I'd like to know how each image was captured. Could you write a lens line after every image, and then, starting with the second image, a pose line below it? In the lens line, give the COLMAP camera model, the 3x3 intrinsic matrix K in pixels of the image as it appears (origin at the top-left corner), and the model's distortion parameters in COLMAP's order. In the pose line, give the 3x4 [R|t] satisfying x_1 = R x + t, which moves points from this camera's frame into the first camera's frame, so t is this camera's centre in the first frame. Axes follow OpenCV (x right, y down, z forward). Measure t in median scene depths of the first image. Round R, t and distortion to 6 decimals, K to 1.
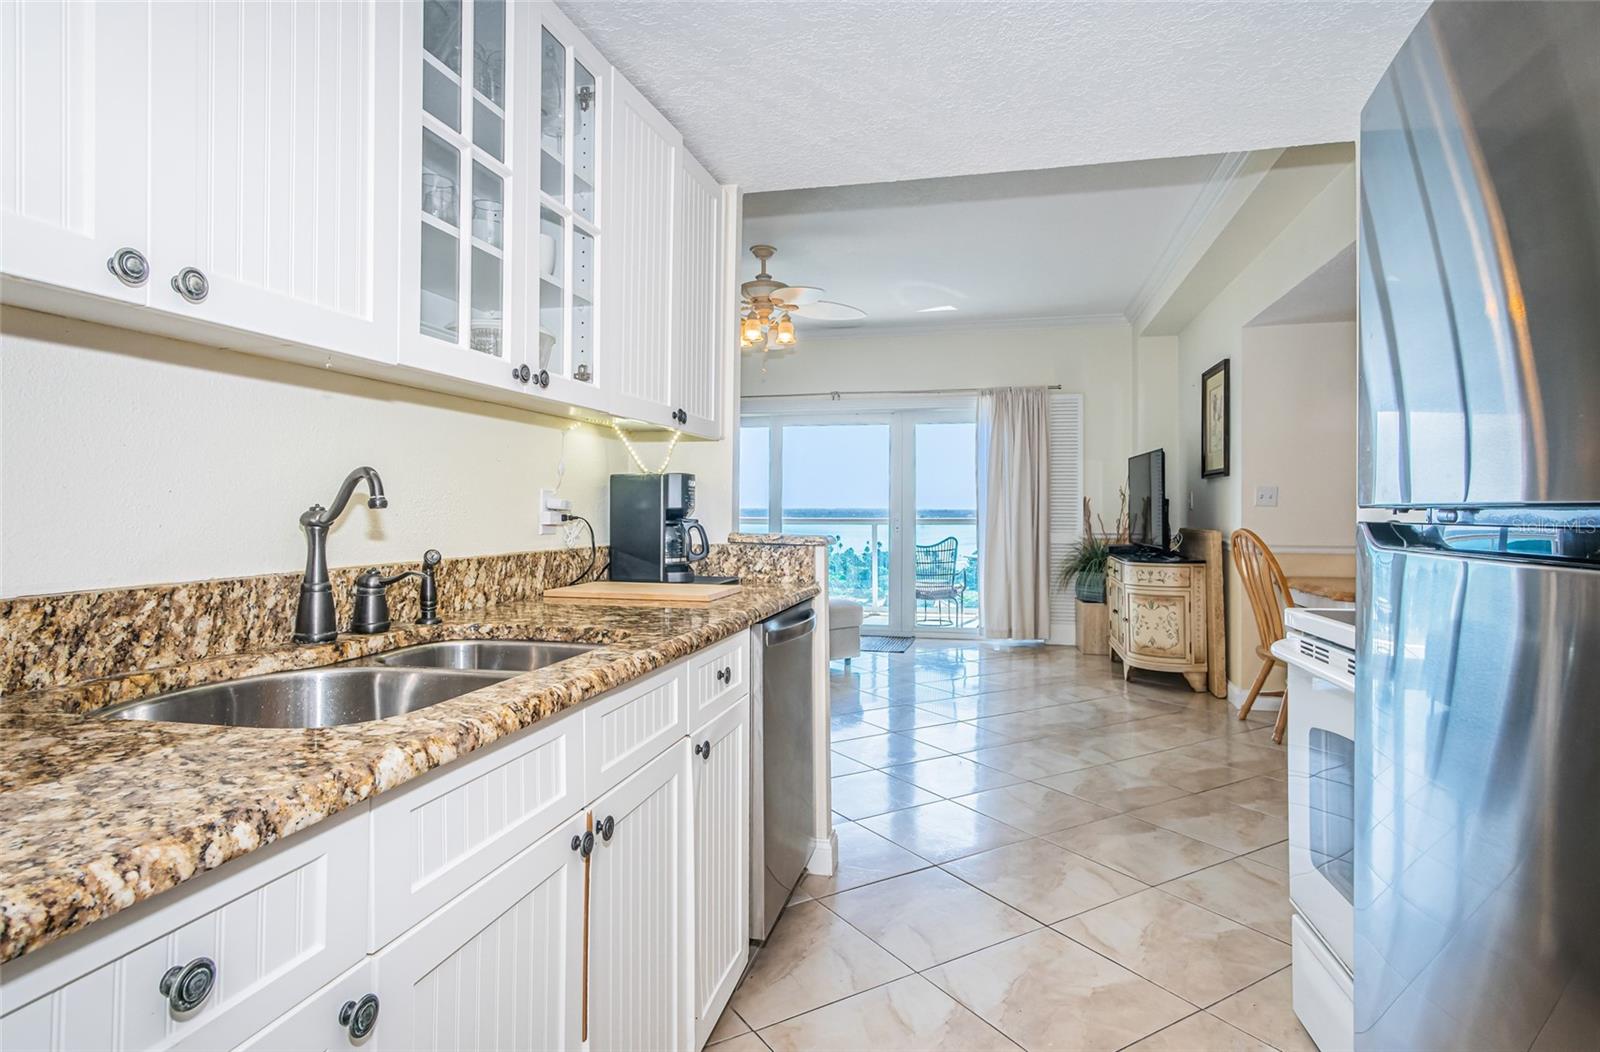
lens RADIAL K [[850.8, 0, 806.5], [0, 850.8, 499.1], [0, 0, 1]] dist [-0.003545, 0.002571]
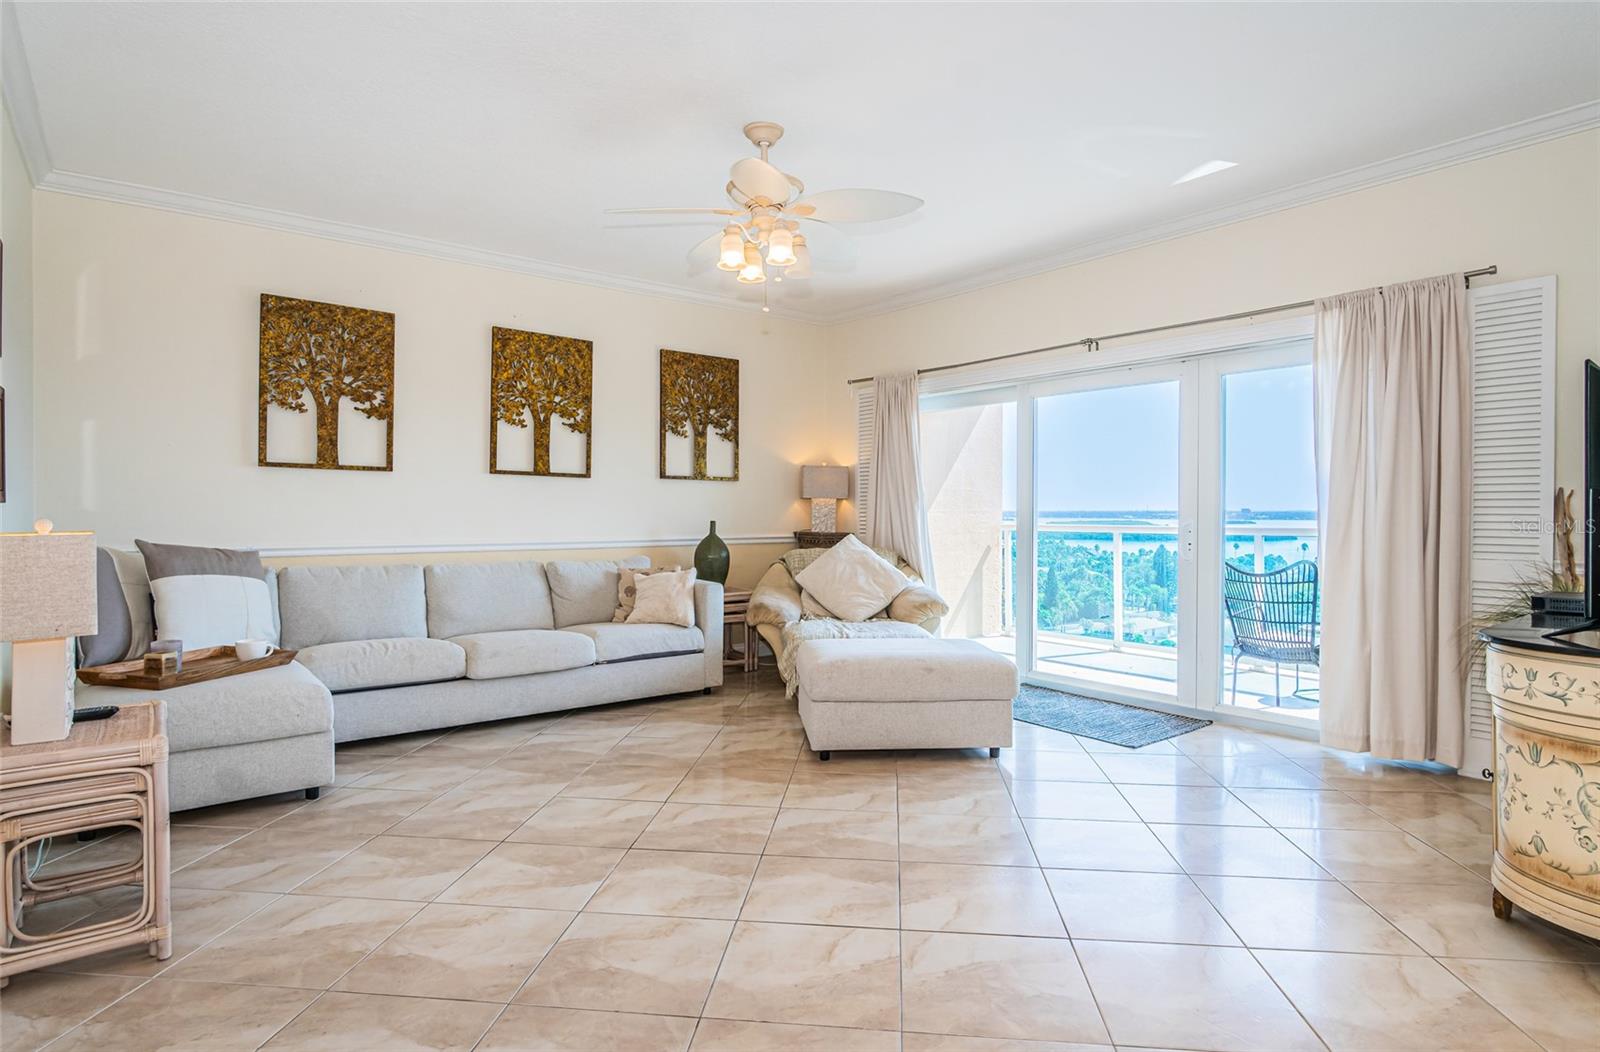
lens RADIAL K [[850.8, 0, 801.5], [0, 850.8, 520.0], [0, 0, 1]] dist [-0.003545, 0.002571]
pose [[0.789538, 0.002674, -0.613696, 0.377988], [0.010923, 0.999771, 0.018409, 0.002882], [0.613605, -0.021238, 0.789327, 0.471865]]
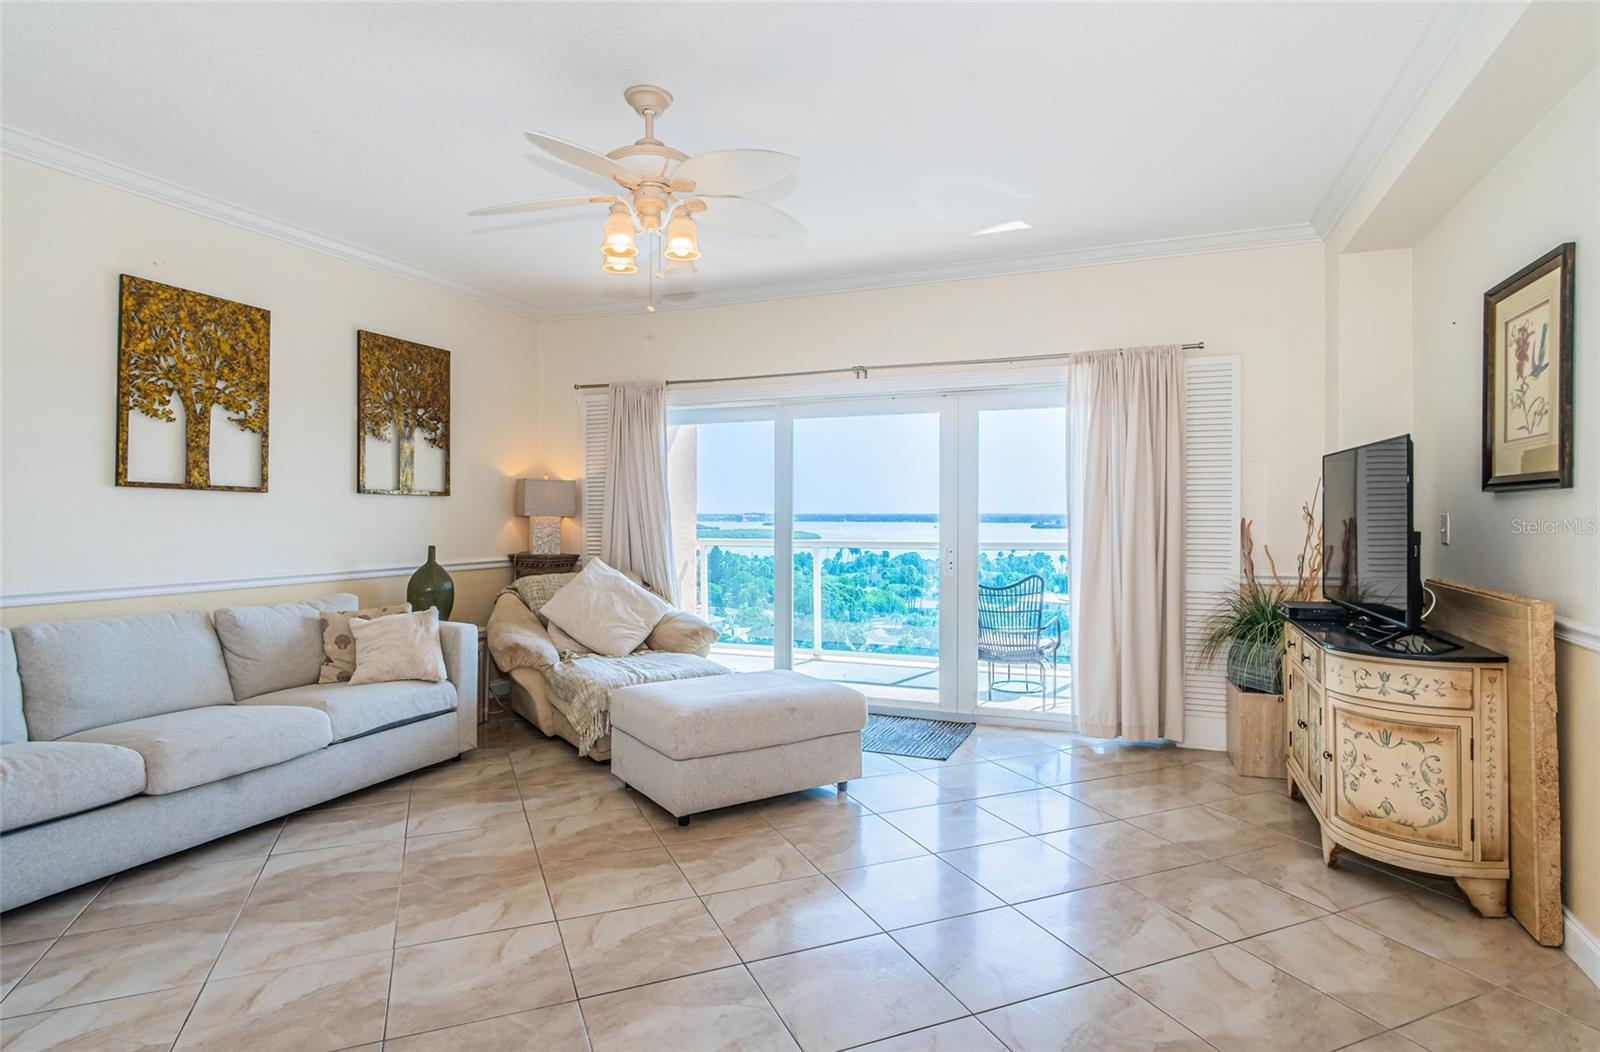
lens RADIAL K [[850.8, 0, 806.3], [0, 850.8, 516.6], [0, 0, 1]] dist [-0.003545, 0.002571]
pose [[0.989095, -0.003217, -0.147245, 0.133174], [0.005581, 0.999862, 0.015642, -0.020130], [0.147175, -0.016293, 0.988976, 0.438047]]
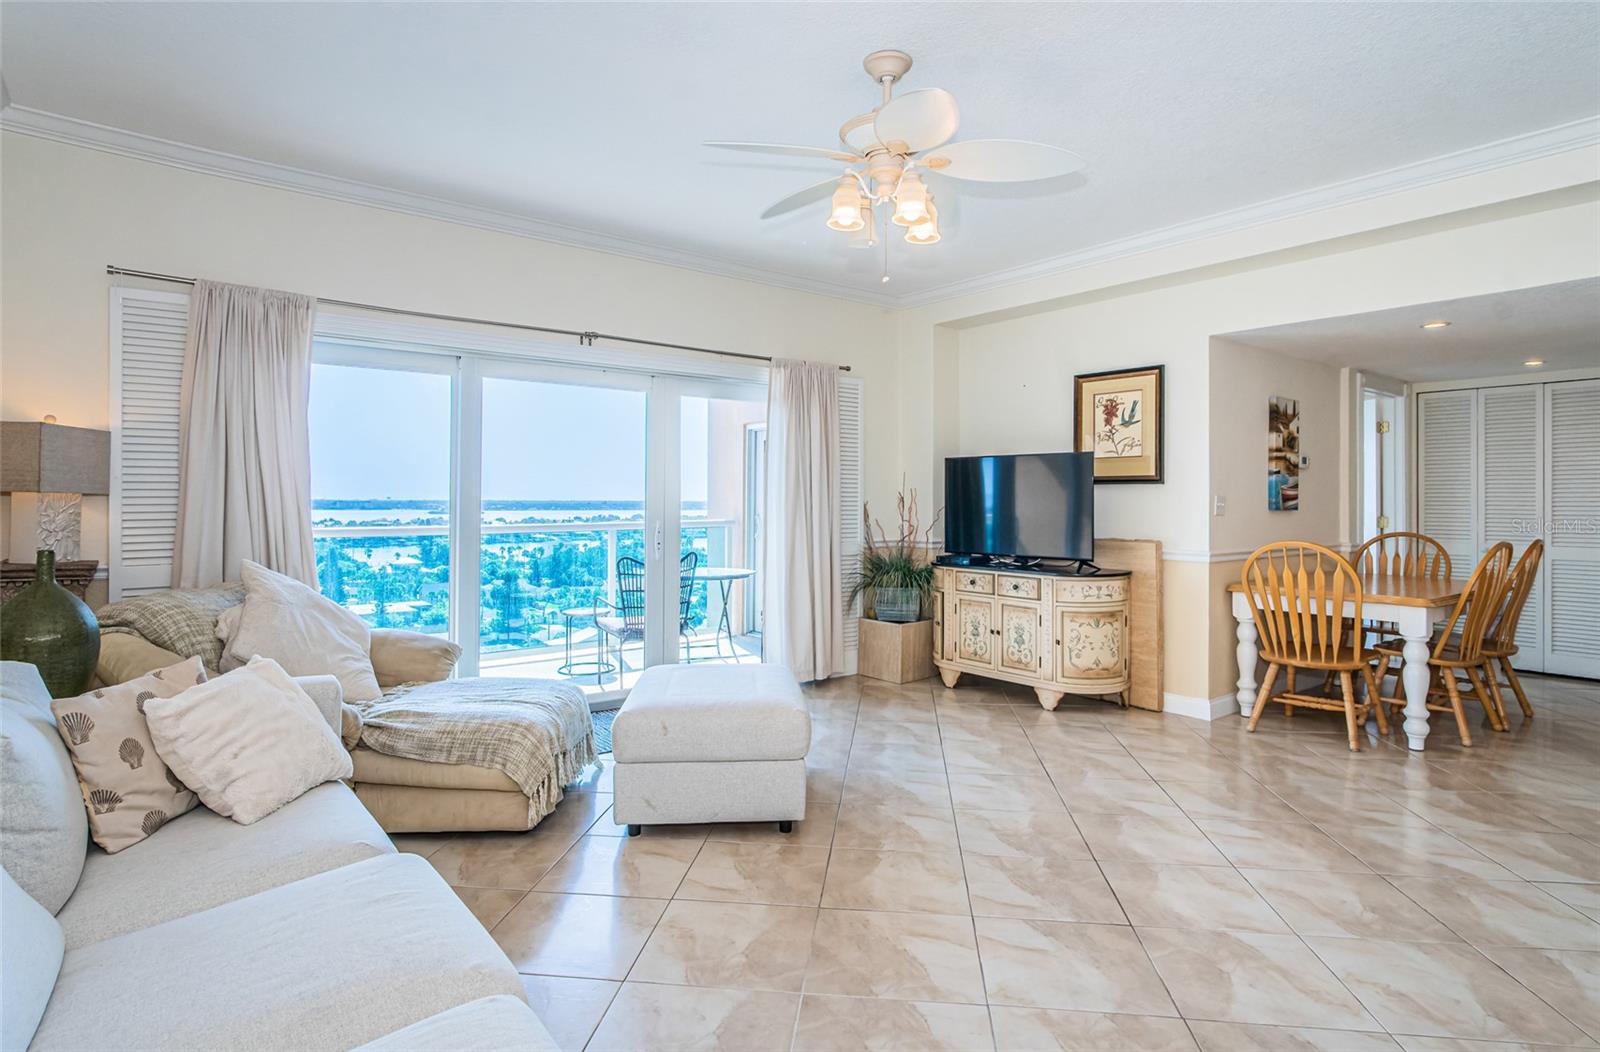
lens RADIAL K [[850.8, 0, 810.6], [0, 850.8, 499.4], [0, 0, 1]] dist [-0.003545, 0.002571]
pose [[0.612611, -0.000019, 0.790384, -0.507834], [-0.011527, 0.999893, 0.008958, -0.013078], [-0.790300, -0.014598, 0.612546, 0.684866]]
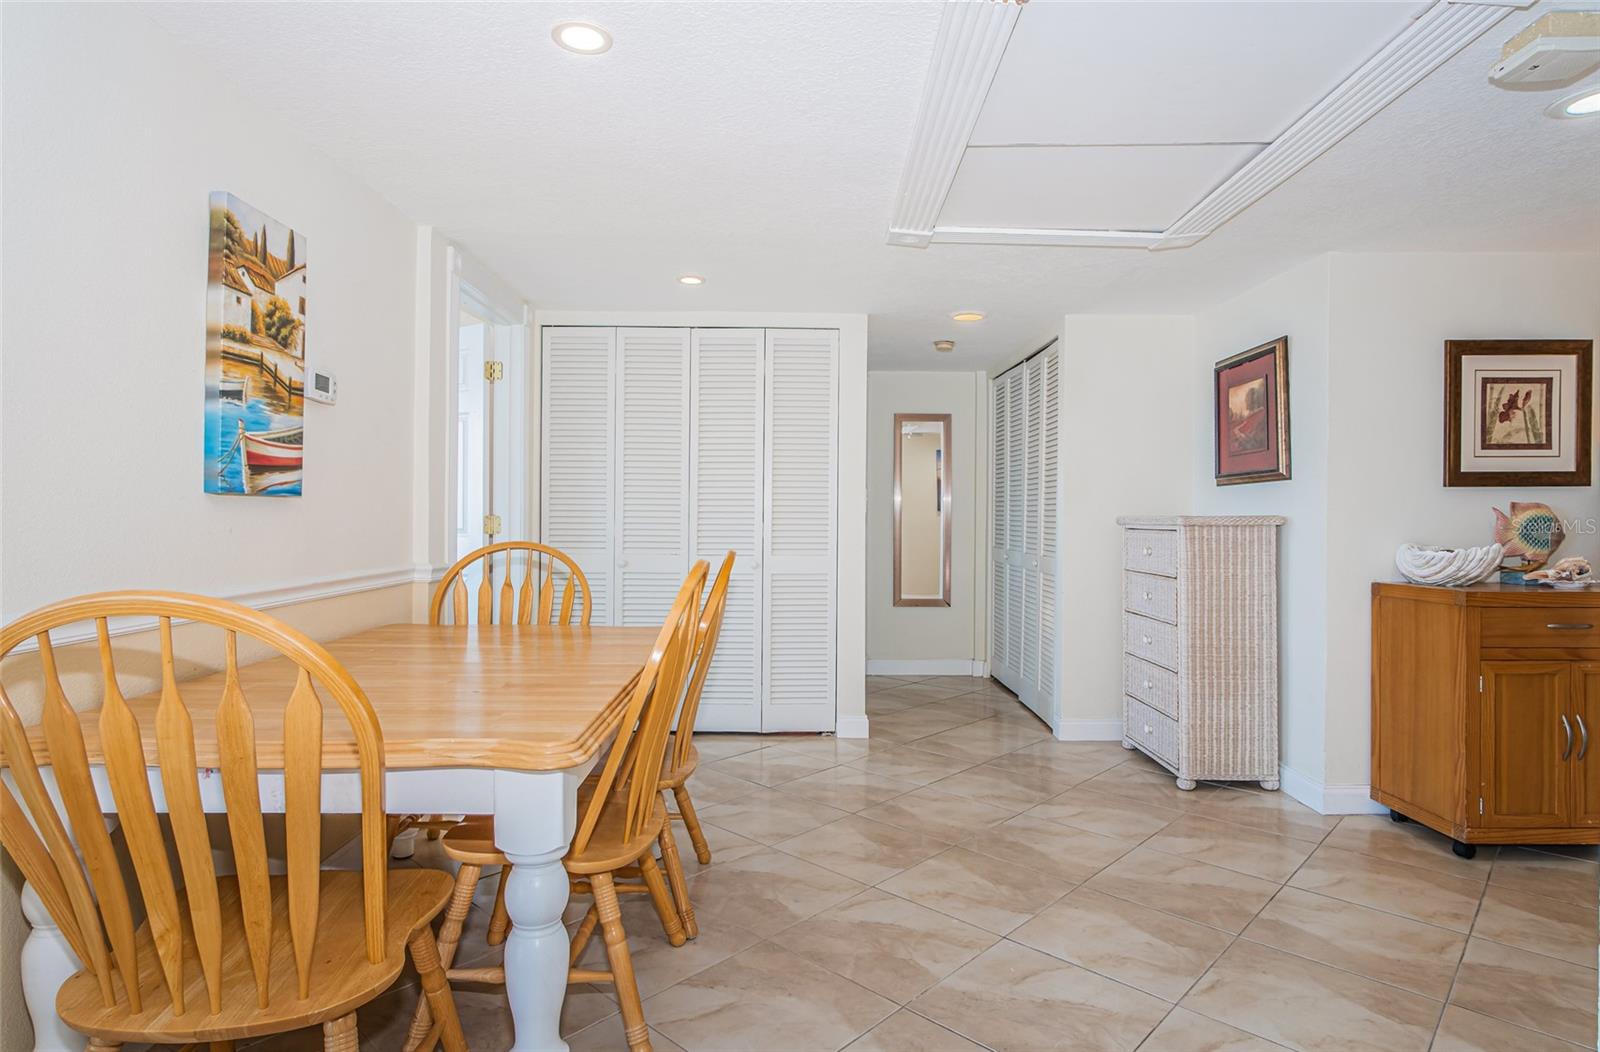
lens RADIAL K [[850.8, 0, 799.3], [0, 850.8, 511.3], [0, 0, 1]] dist [-0.003545, 0.002571]
pose [[-0.256544, -0.002889, 0.966528, 0.173407], [-0.023633, 0.999715, -0.003285, 0.005125], [-0.966244, -0.023685, -0.256539, 0.713791]]
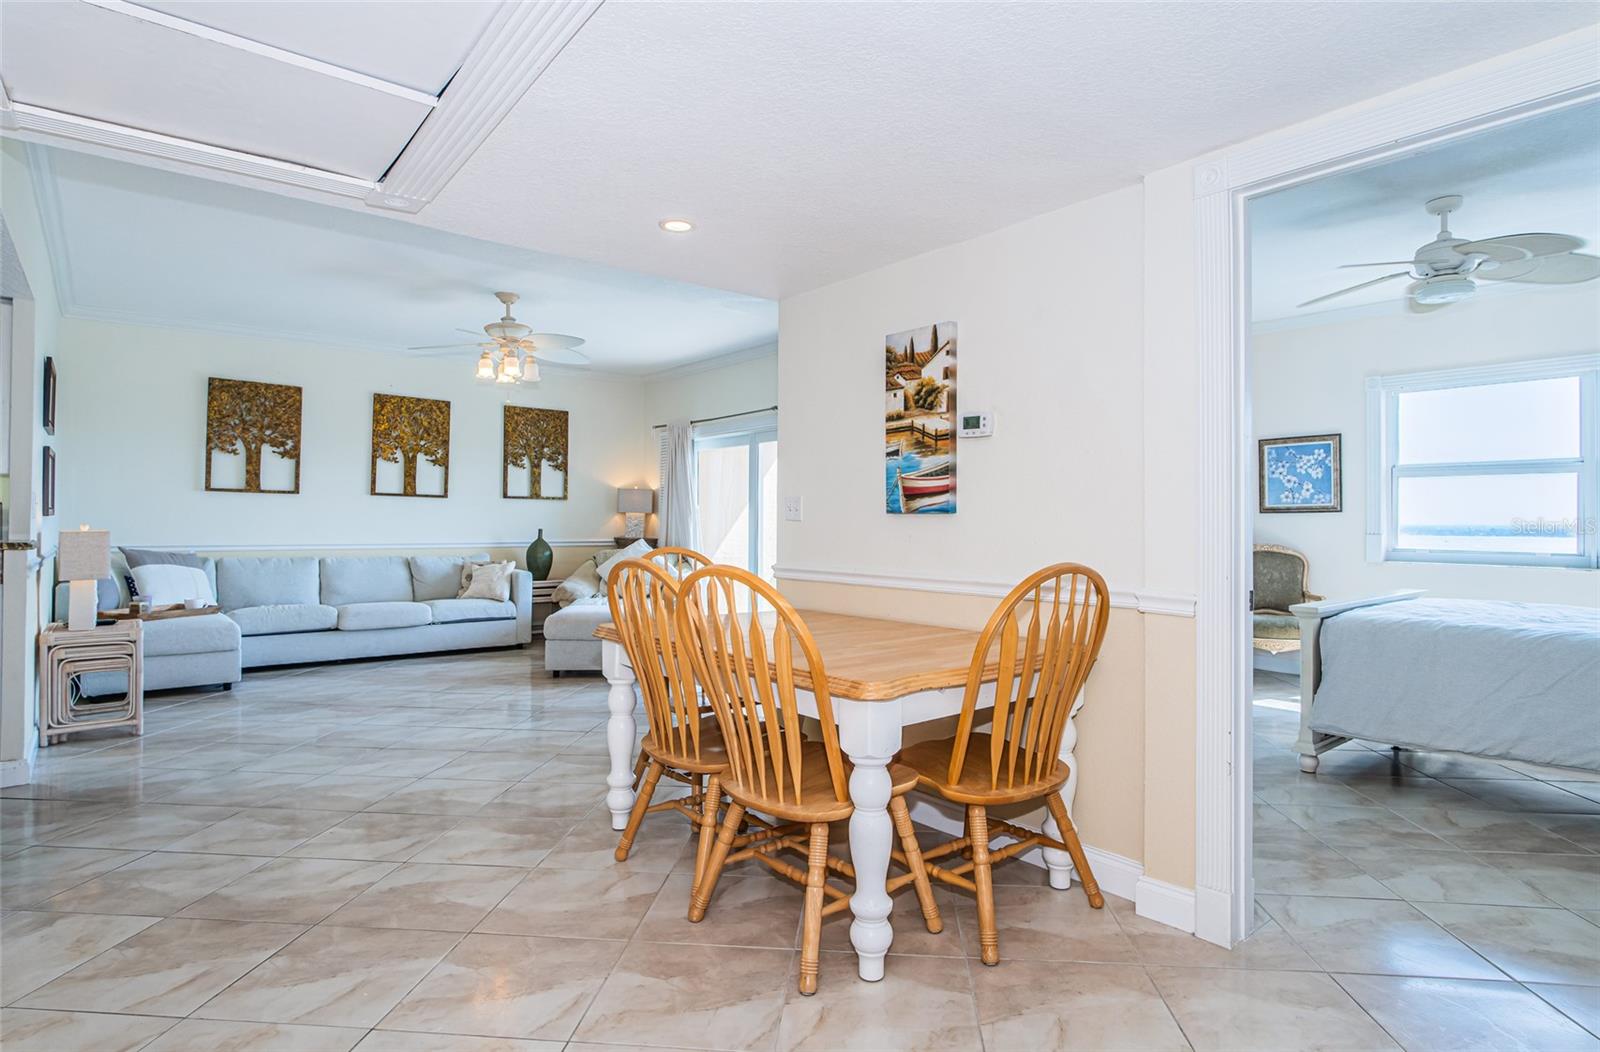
lens RADIAL K [[850.8, 0, 799.4], [0, 850.8, 519.4], [0, 0, 1]] dist [-0.003545, 0.002571]
pose [[0.798534, -0.003376, -0.601940, 0.915942], [0.007235, 0.999966, 0.003990, 0.003352], [0.601906, -0.007541, 0.798531, 0.325218]]
